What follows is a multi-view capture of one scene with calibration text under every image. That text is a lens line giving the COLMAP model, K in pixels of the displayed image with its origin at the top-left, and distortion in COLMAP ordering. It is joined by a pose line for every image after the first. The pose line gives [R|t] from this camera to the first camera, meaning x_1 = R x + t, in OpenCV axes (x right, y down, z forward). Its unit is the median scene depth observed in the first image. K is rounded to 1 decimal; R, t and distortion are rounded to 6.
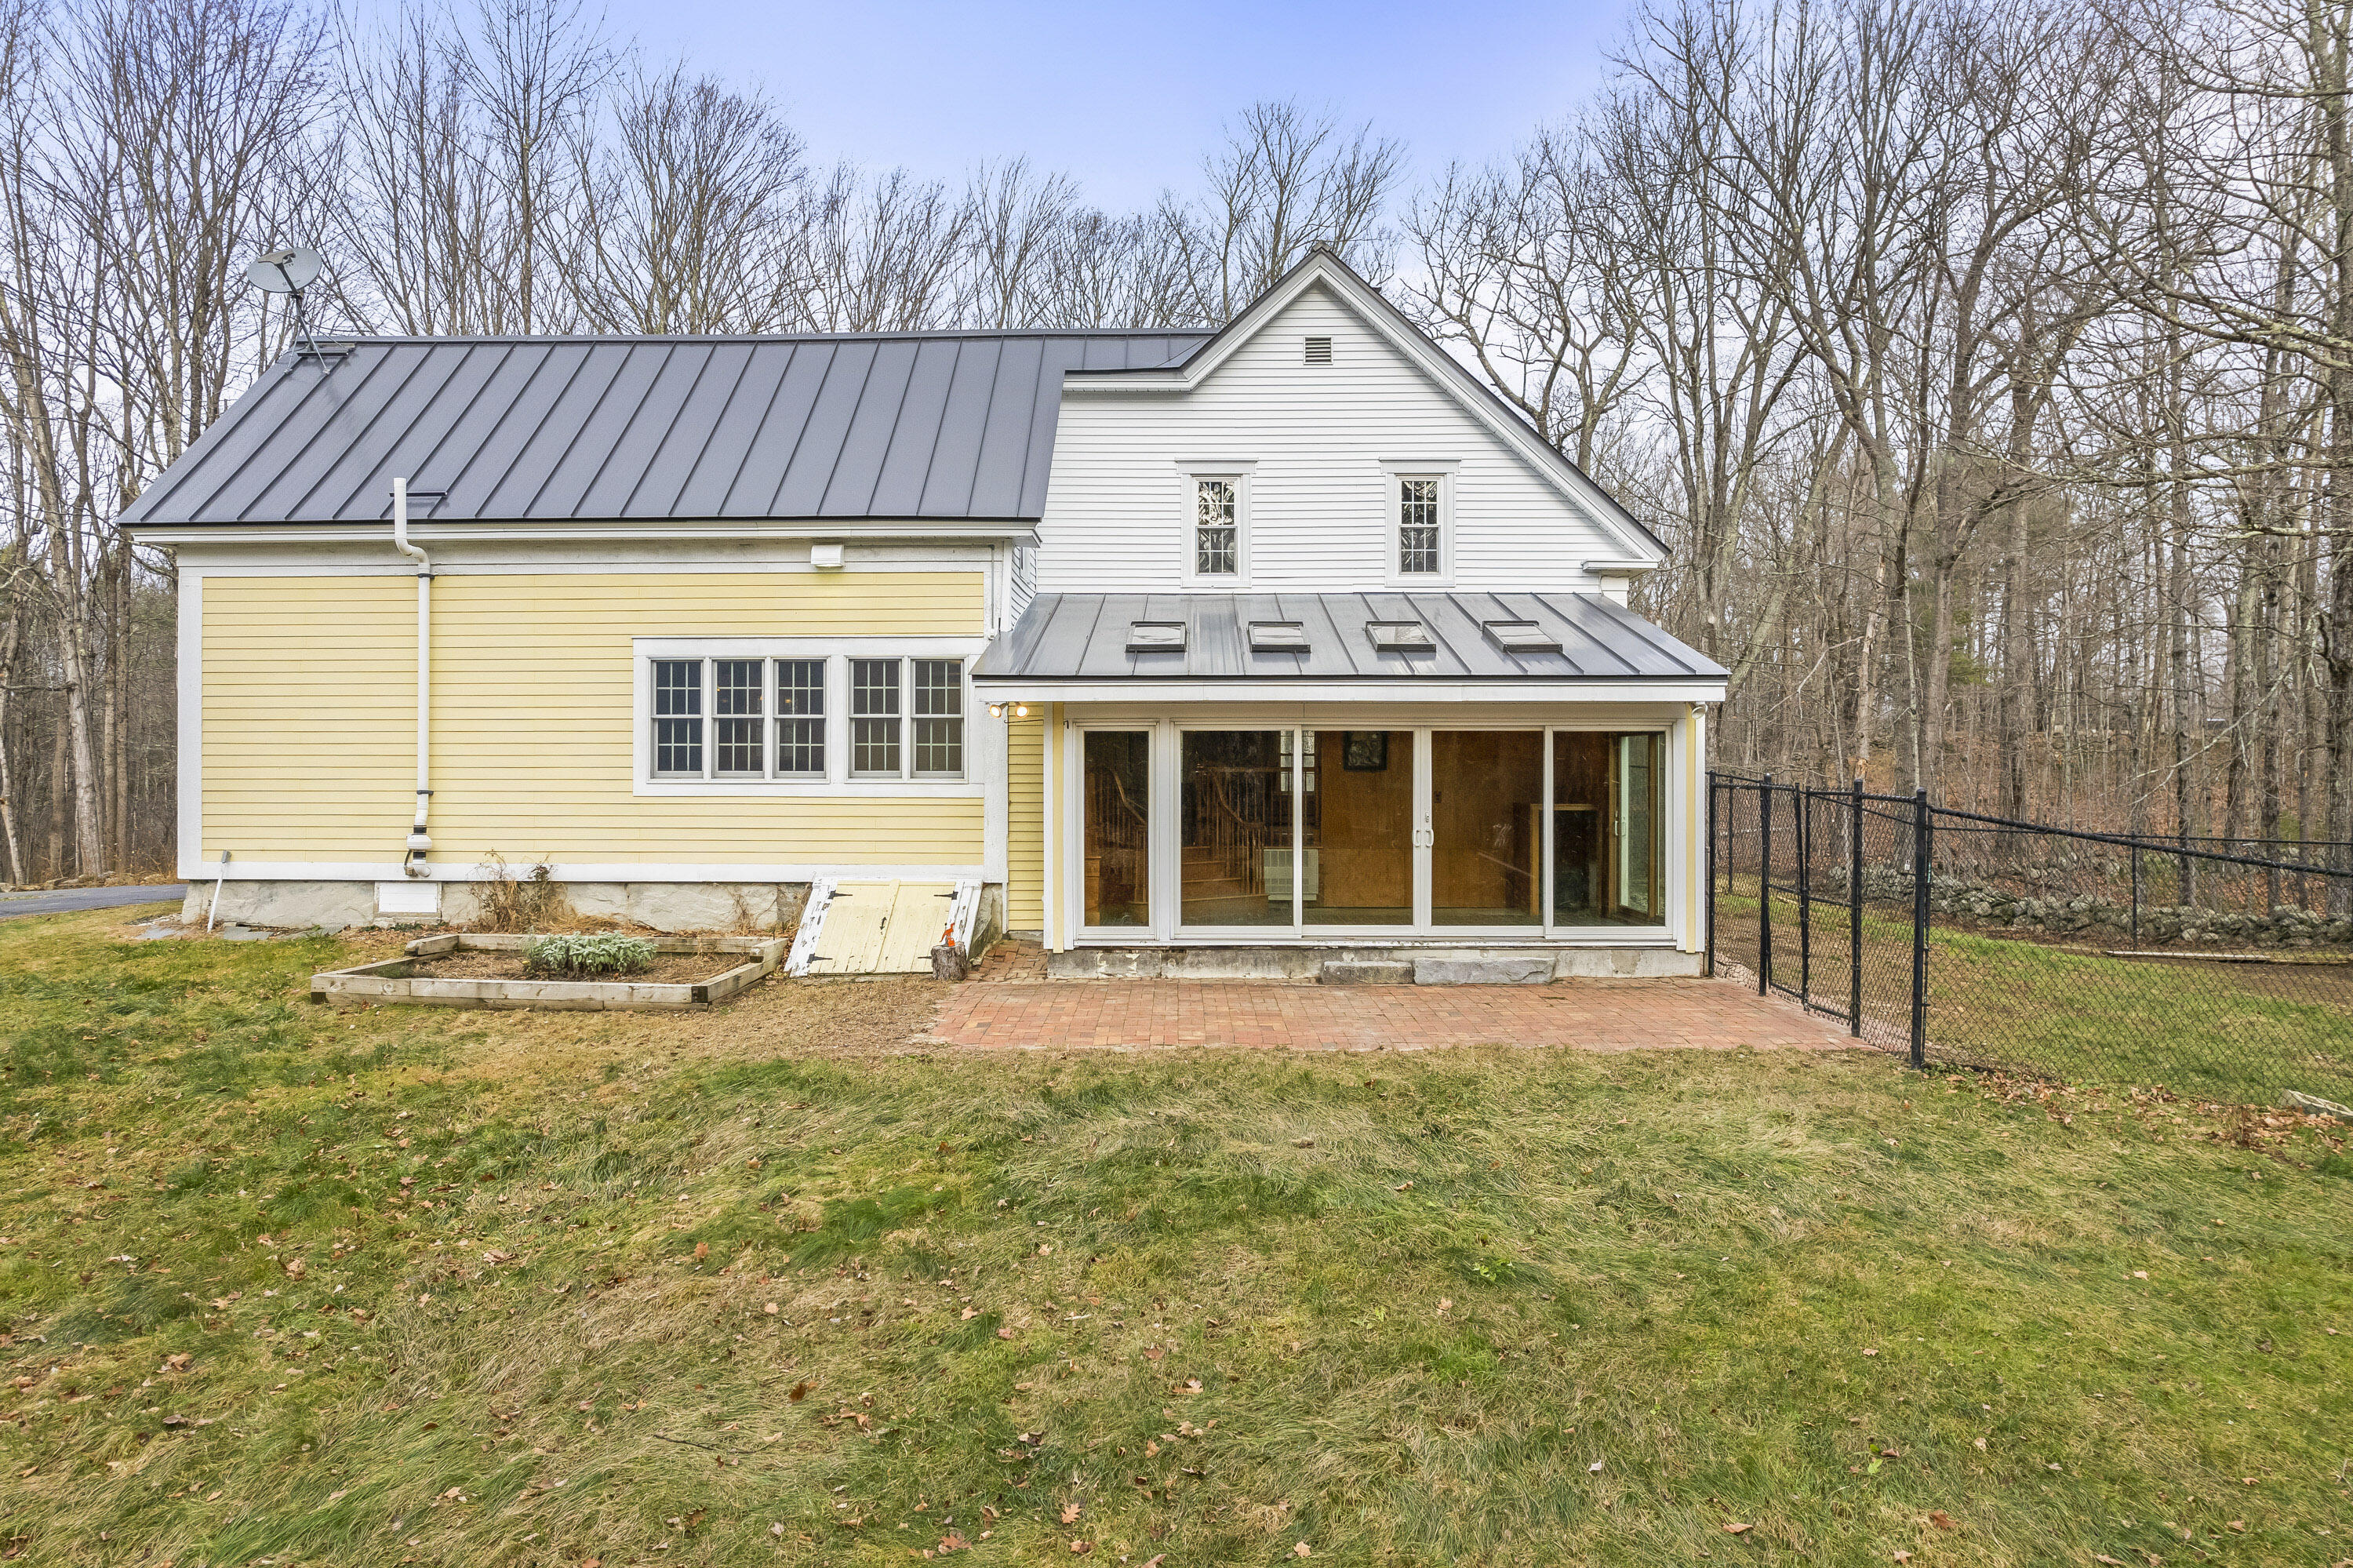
lens RADIAL K [[1510.7, 0, 1195.2], [0, 1510.7, 793.8], [0, 0, 1]] dist [-0.034127, -0.000096]
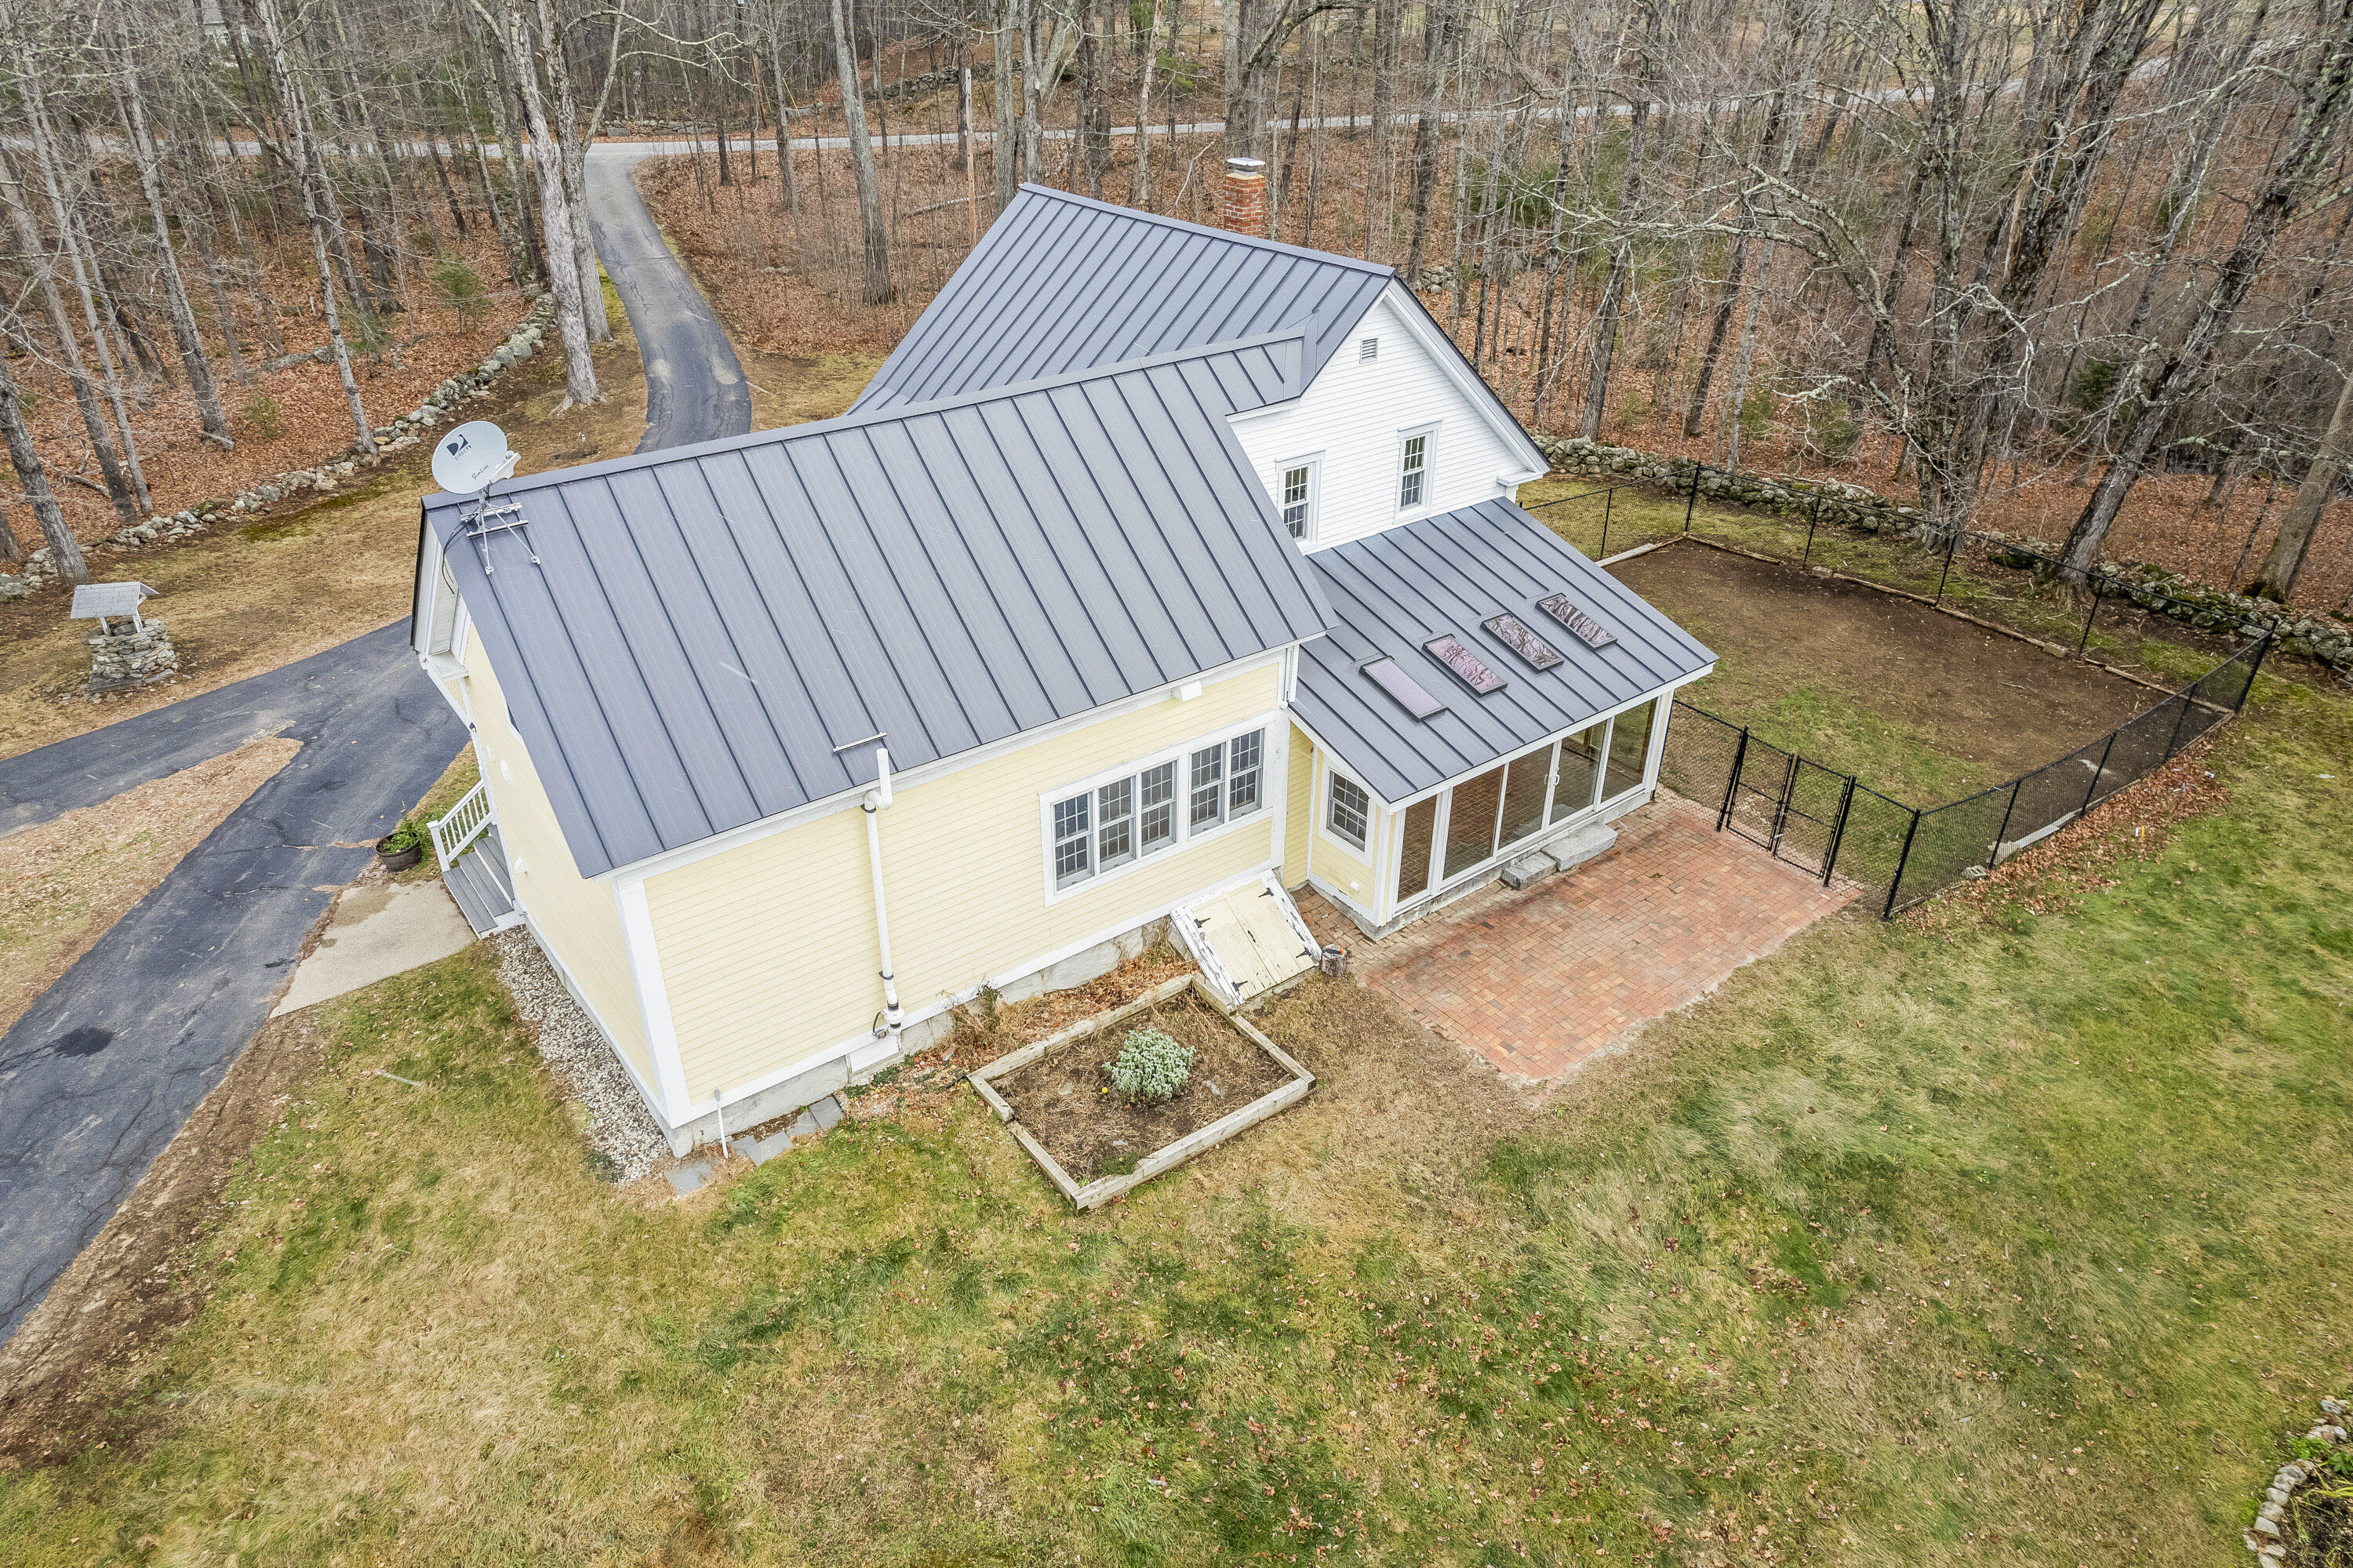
lens RADIAL K [[1510.7, 0, 1195.2], [0, 1510.7, 793.8], [0, 0, 1]] dist [-0.034127, -0.000096]
pose [[0.776981, -0.317580, 0.543548, -0.902174], [-0.005633, 0.859884, 0.510459, -0.686194], [-0.629499, -0.399679, 0.666324, 0.168134]]
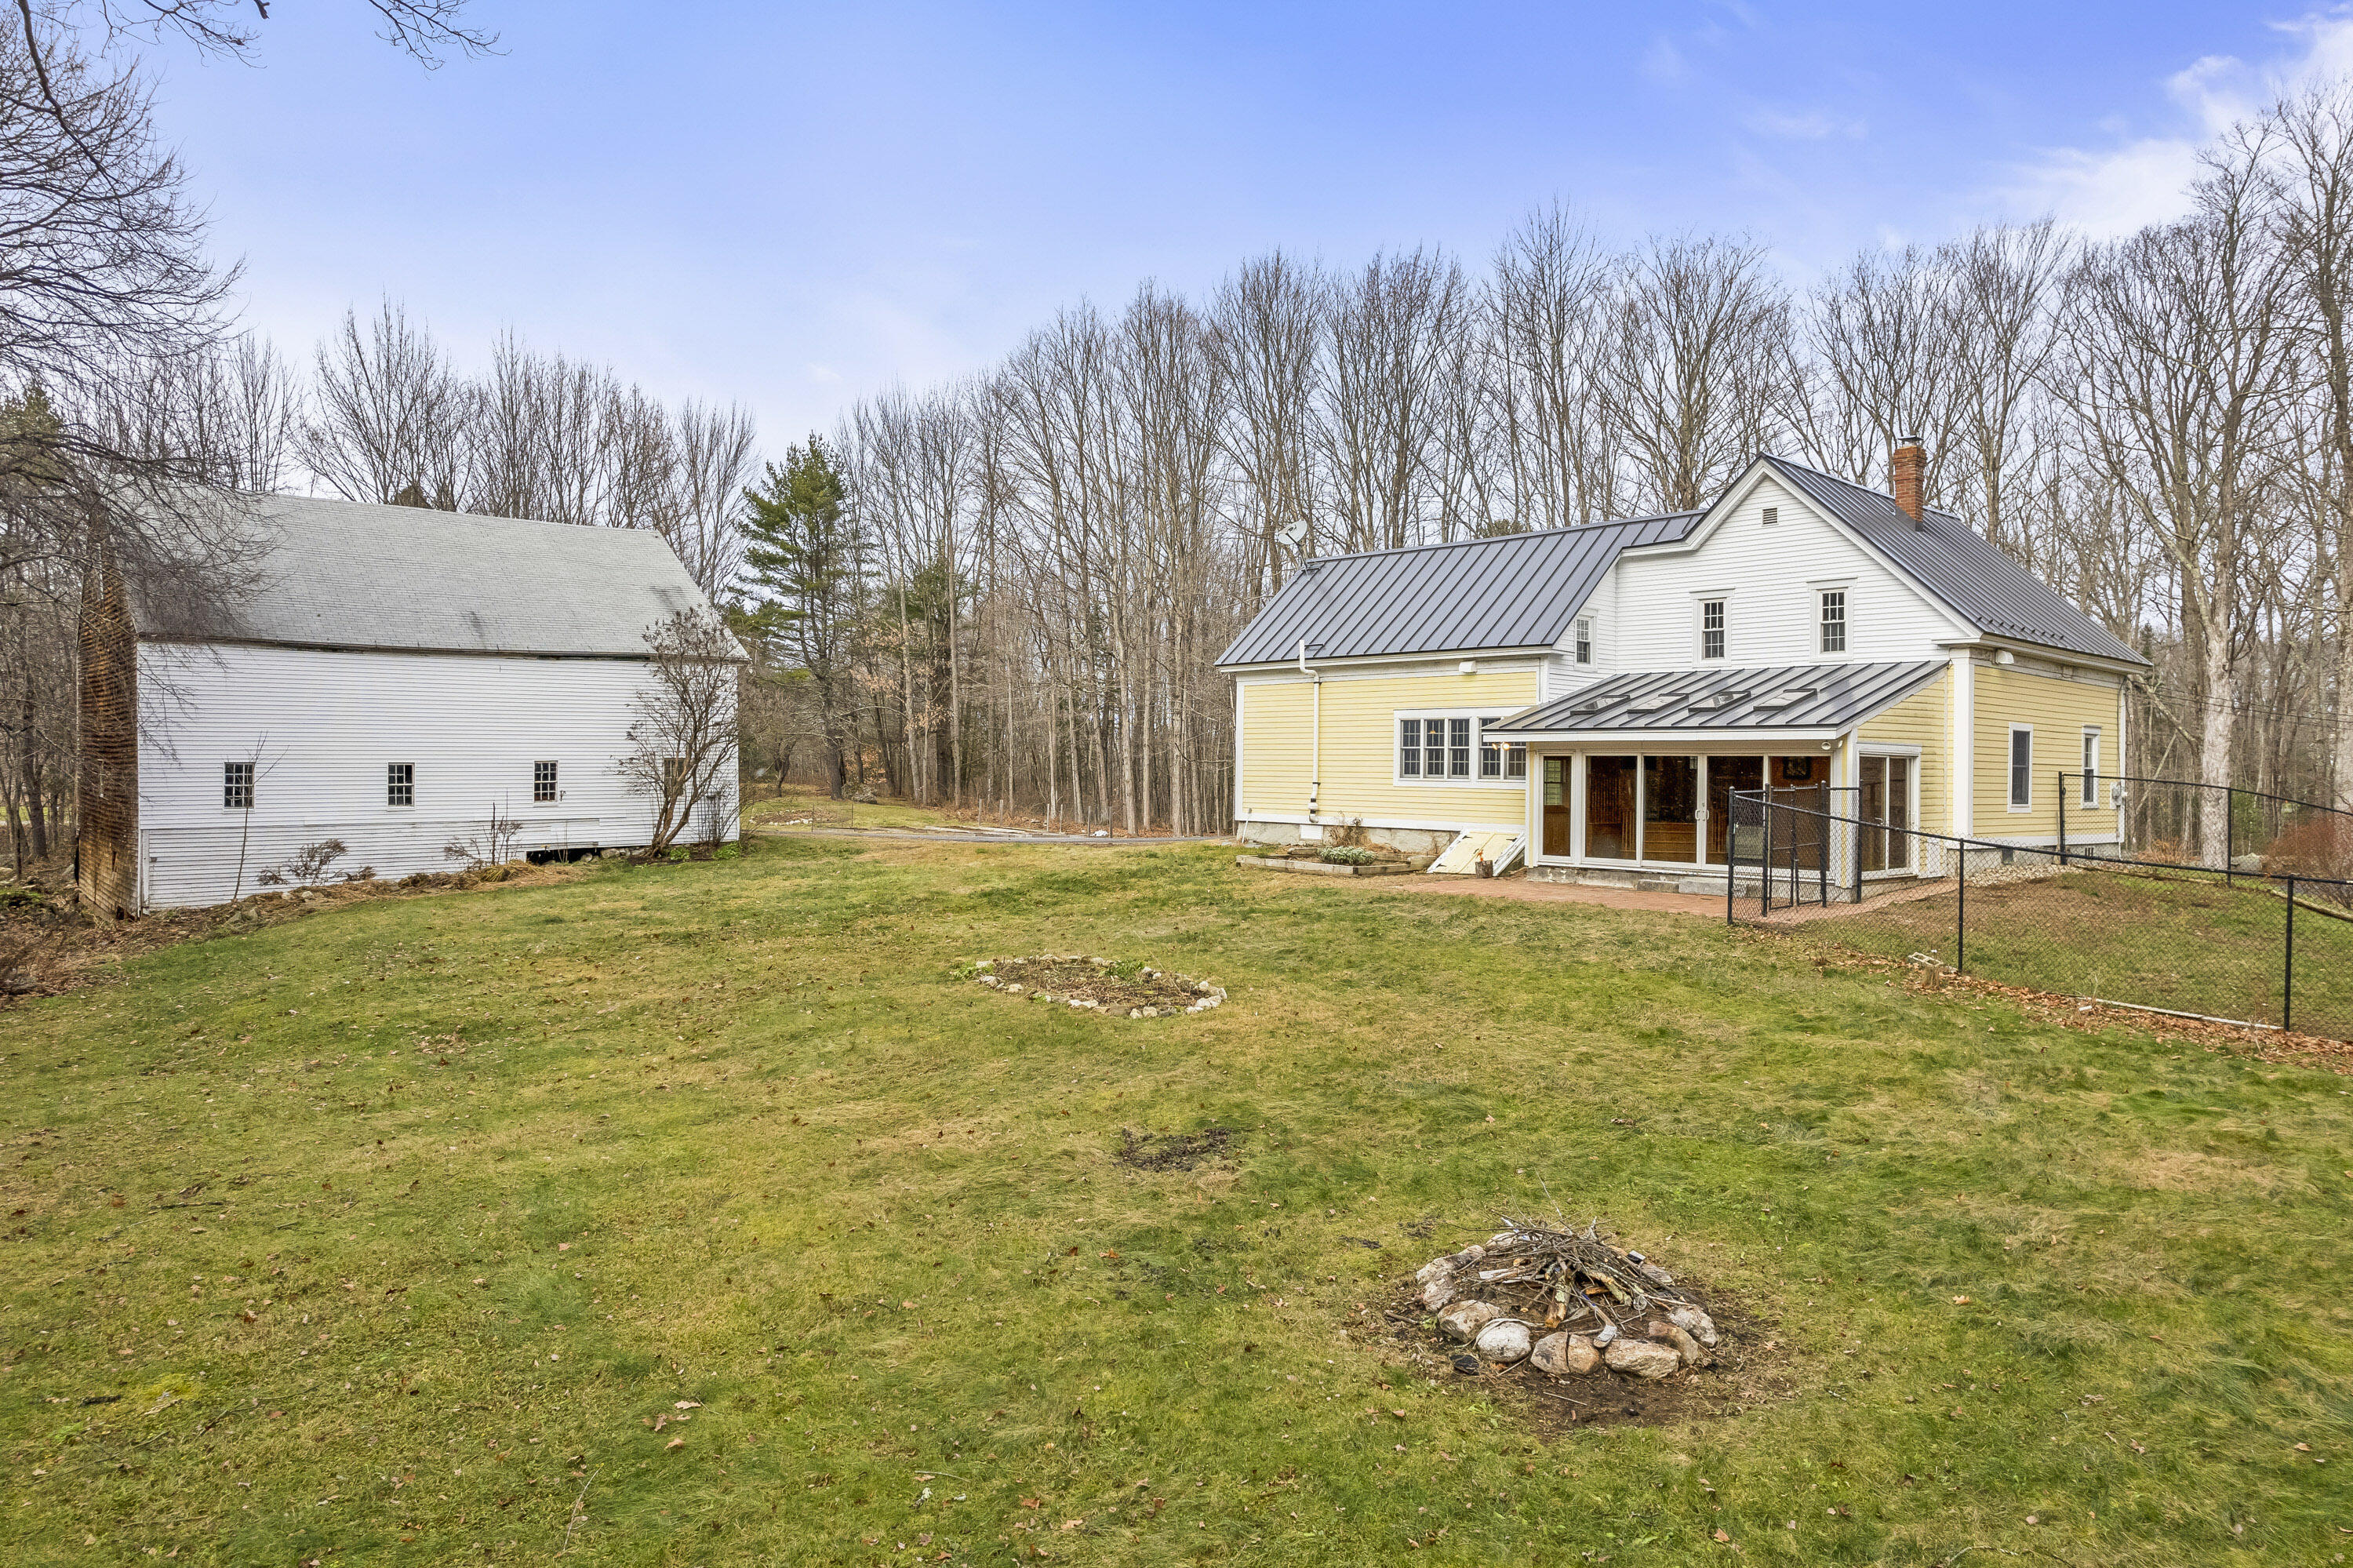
lens RADIAL K [[1510.7, 0, 1195.2], [0, 1510.7, 793.8], [0, 0, 1]] dist [-0.034127, -0.000096]
pose [[0.691322, 0.018218, -0.722317, 0.936819], [-0.015721, 0.999825, 0.010171, -0.005193], [0.722376, 0.004324, 0.691487, -0.628548]]
